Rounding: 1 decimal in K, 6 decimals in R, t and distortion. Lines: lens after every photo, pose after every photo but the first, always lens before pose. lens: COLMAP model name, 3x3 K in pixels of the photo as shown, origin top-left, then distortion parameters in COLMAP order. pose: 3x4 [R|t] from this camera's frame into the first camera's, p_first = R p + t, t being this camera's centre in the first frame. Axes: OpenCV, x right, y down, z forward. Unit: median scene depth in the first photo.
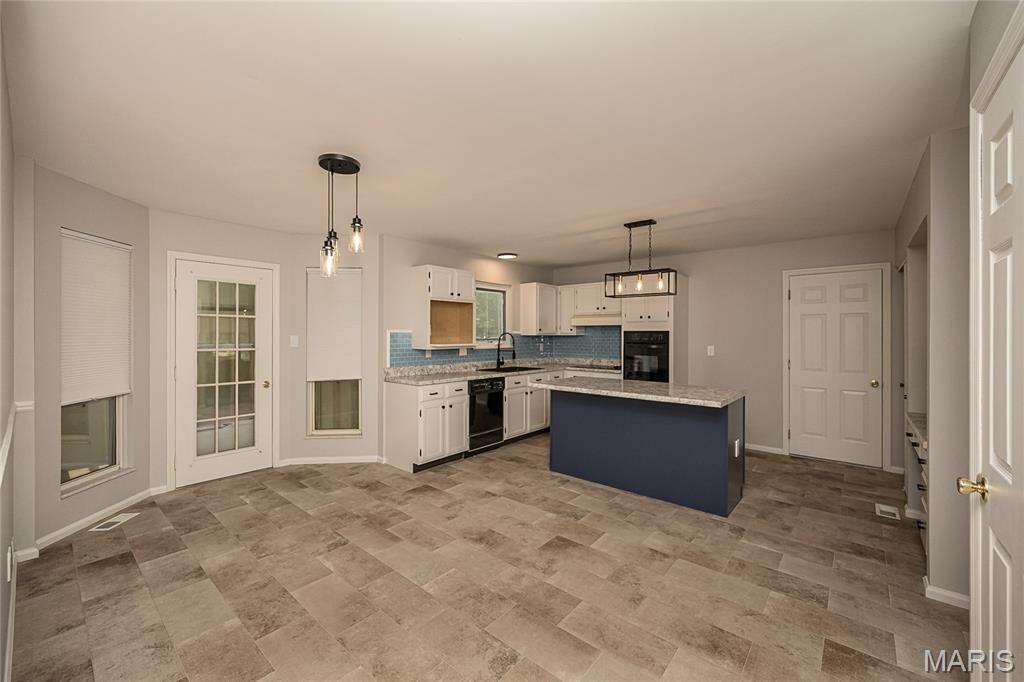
lens RADIAL K [[400.2, 0, 532.5], [0, 400.2, 333.6], [0, 0, 1]] dist [0.001554, -0.000220]
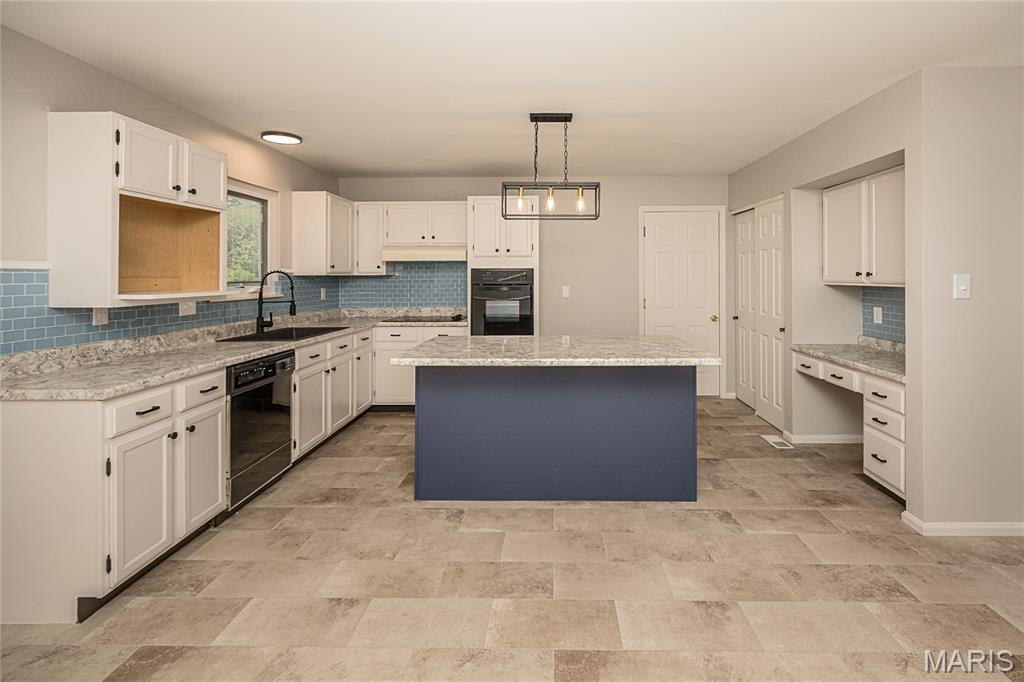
lens RADIAL K [[422.4, 0, 545.1], [0, 422.4, 275.0], [0, 0, 1]] dist [0.000366, -0.000428]
pose [[0.782119, -0.001844, 0.623126, -0.177279], [0.002913, 0.999996, -0.000698, 0.007391], [-0.623122, 0.002361, 0.782121, 0.350307]]
